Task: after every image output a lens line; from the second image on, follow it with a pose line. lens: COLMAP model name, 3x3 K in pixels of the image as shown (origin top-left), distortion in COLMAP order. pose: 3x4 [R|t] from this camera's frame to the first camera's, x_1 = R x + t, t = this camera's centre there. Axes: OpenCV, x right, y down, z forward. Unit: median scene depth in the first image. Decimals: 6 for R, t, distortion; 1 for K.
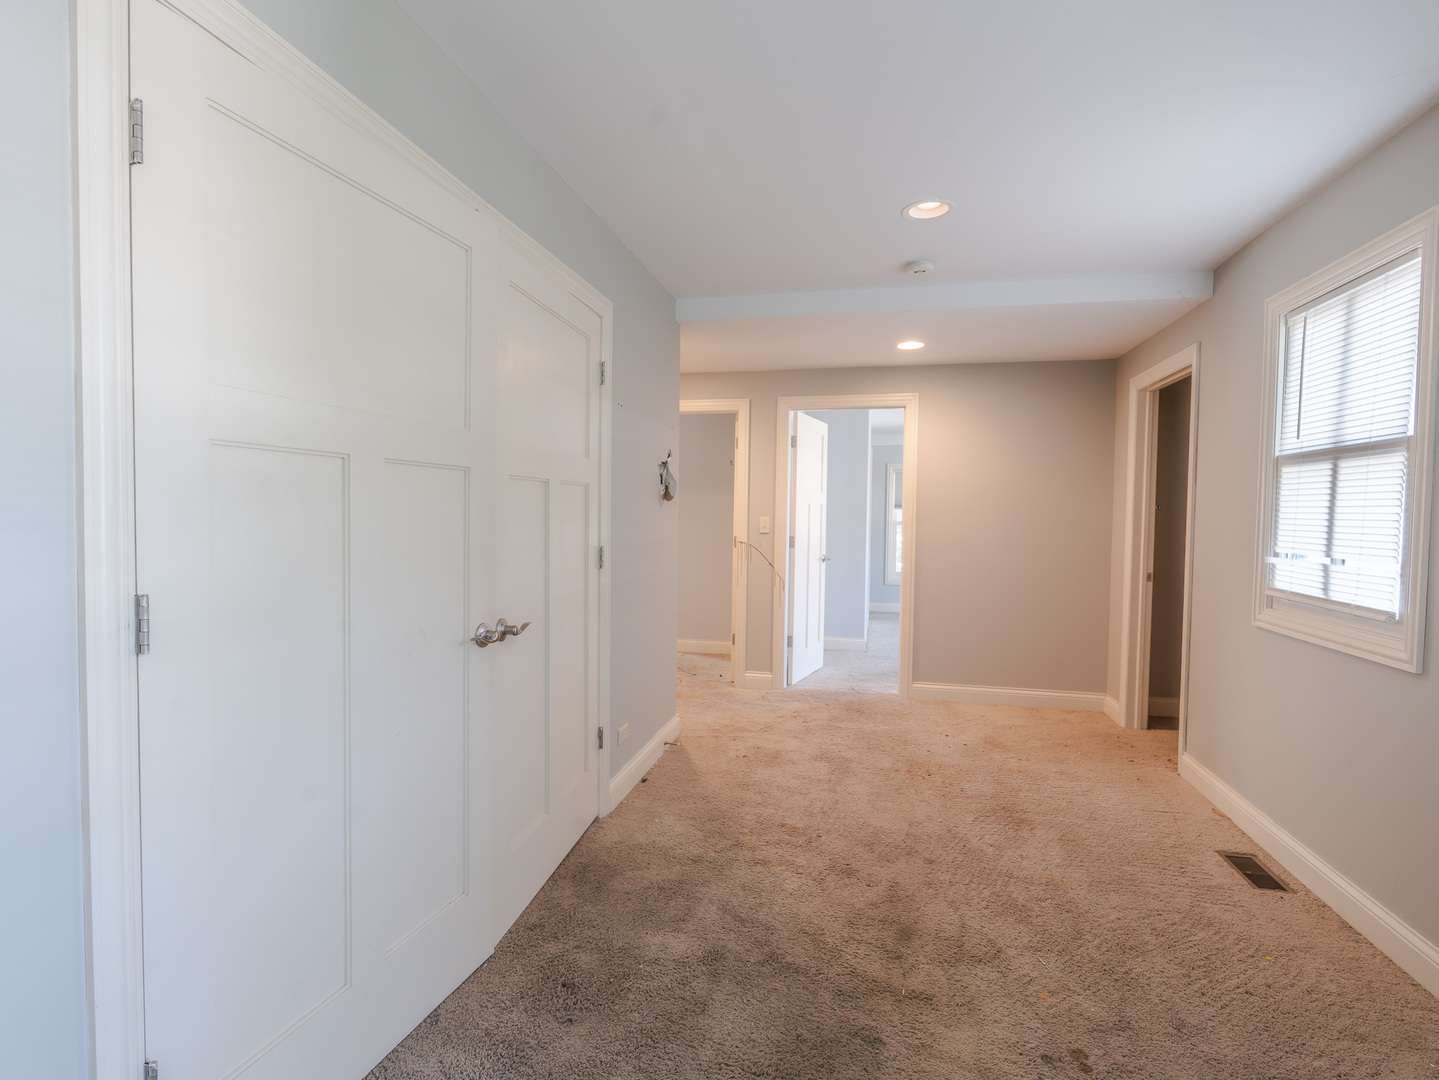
lens RADIAL K [[703.7, 0, 719.5], [0, 703.7, 540.0], [0, 0, 1]] dist [-0.002035, -0.000093]
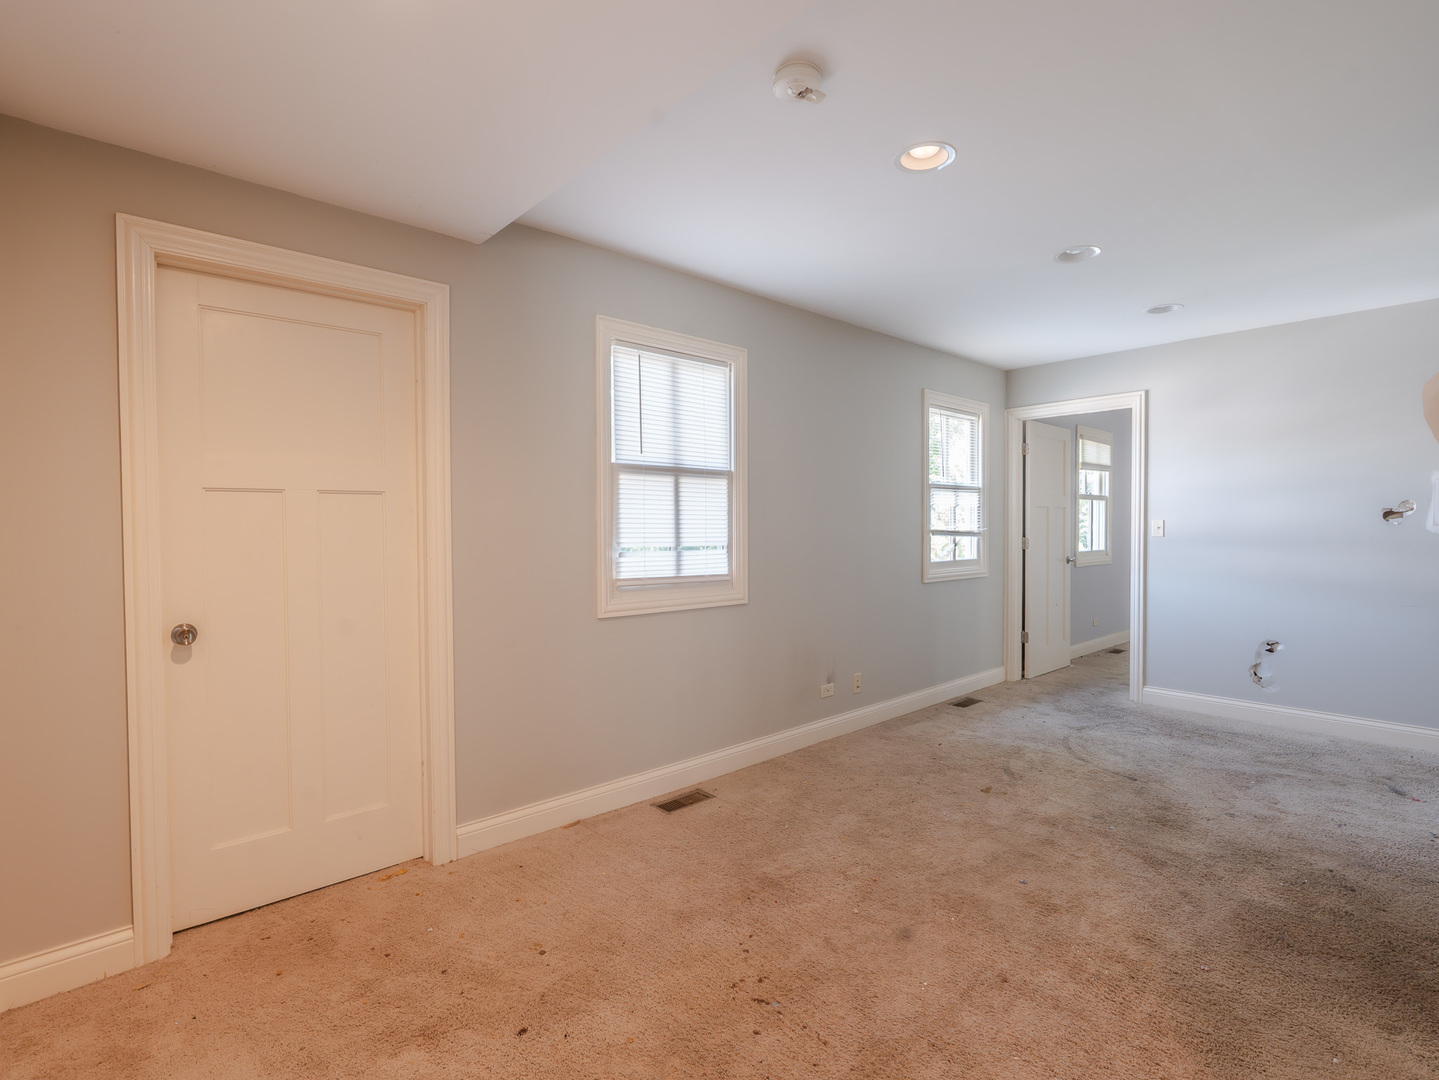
lens RADIAL K [[703.7, 0, 719.5], [0, 703.7, 540.0], [0, 0, 1]] dist [-0.002035, -0.000093]
pose [[-0.823065, -0.026990, 0.567306, 0.009563], [0.011495, 0.997874, 0.064152, -0.070173], [-0.567831, 0.059323, -0.821005, 1.938000]]
